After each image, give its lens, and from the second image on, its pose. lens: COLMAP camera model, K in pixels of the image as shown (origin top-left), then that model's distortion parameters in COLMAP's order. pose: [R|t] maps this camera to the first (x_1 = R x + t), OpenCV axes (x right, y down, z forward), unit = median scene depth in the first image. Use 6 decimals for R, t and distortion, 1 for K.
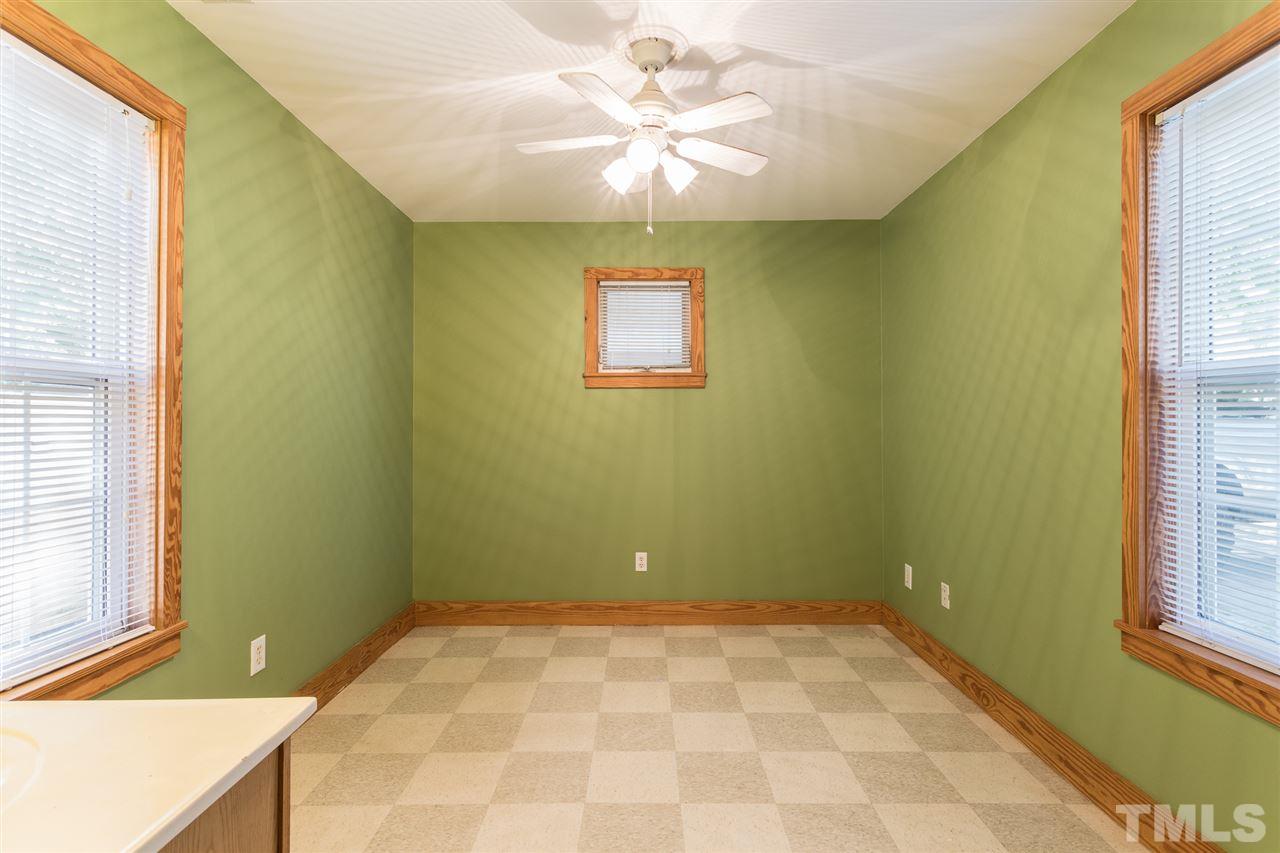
lens RADIAL K [[611.3, 0, 640.0], [0, 611.3, 426.5], [0, 0, 1]] dist [0.000033, -0.000052]
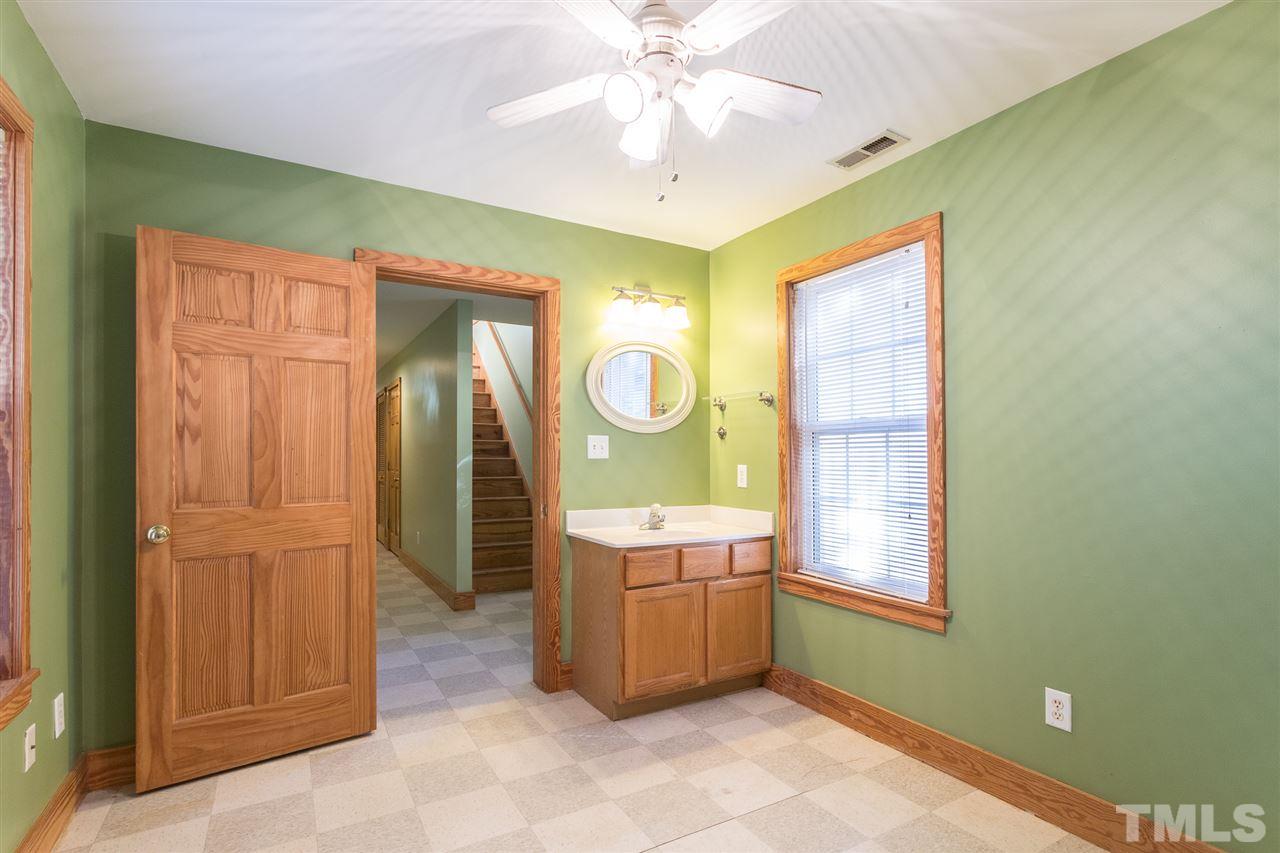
lens RADIAL K [[621.9, 0, 639.0], [0, 621.9, 445.4], [0, 0, 1]] dist [0.001659, 0.000325]
pose [[-0.861201, -0.004252, -0.508247, 0.476087], [0.000563, 0.999956, -0.009320, -0.015227], [0.508264, -0.008313, -0.861161, 1.824110]]
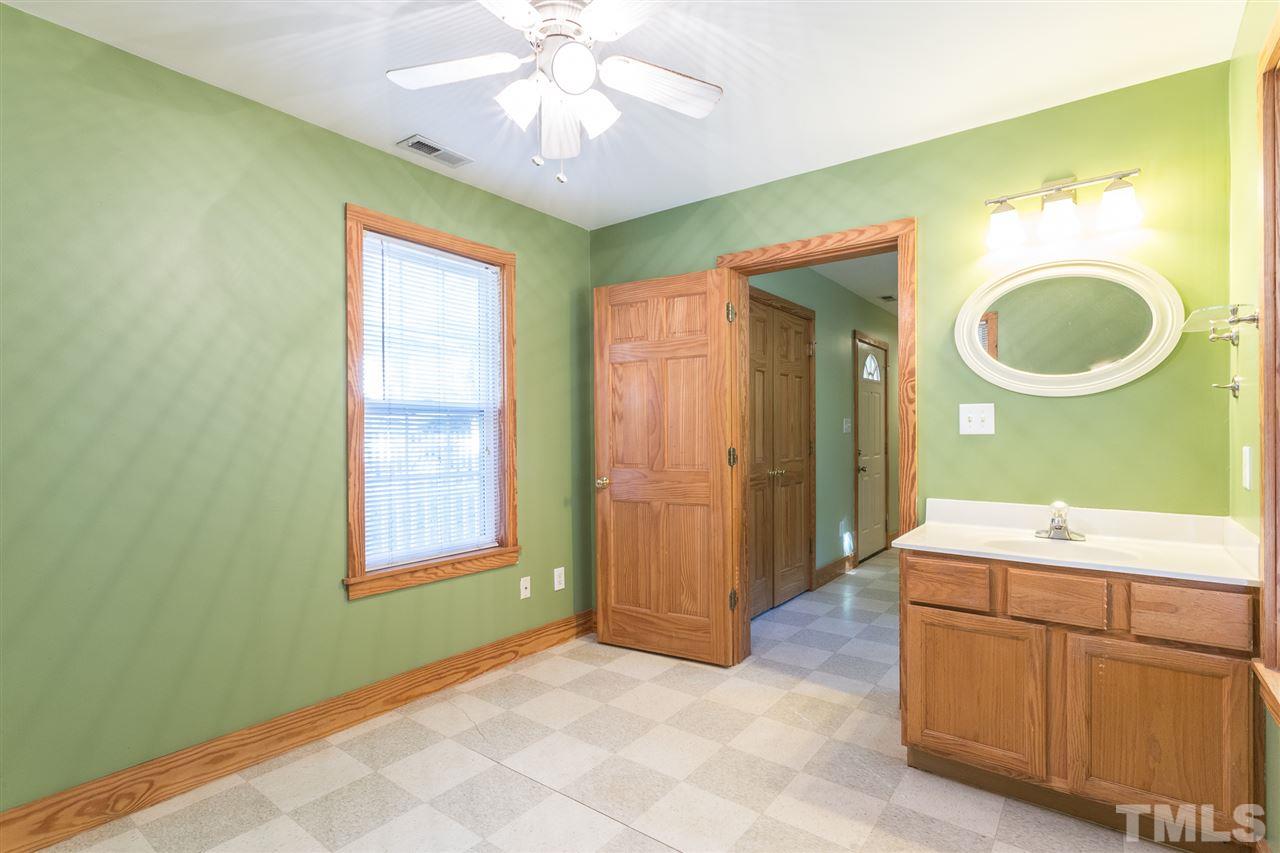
lens RADIAL K [[604.1, 0, 639.5], [0, 604.1, 438.4], [0, 0, 1]] dist [0.001006, 0.000410]
pose [[-0.804347, 0.002055, 0.594156, -0.559478], [0.009873, 0.999902, 0.009907, -0.005510], [-0.594077, 0.013835, -0.804289, 1.716304]]
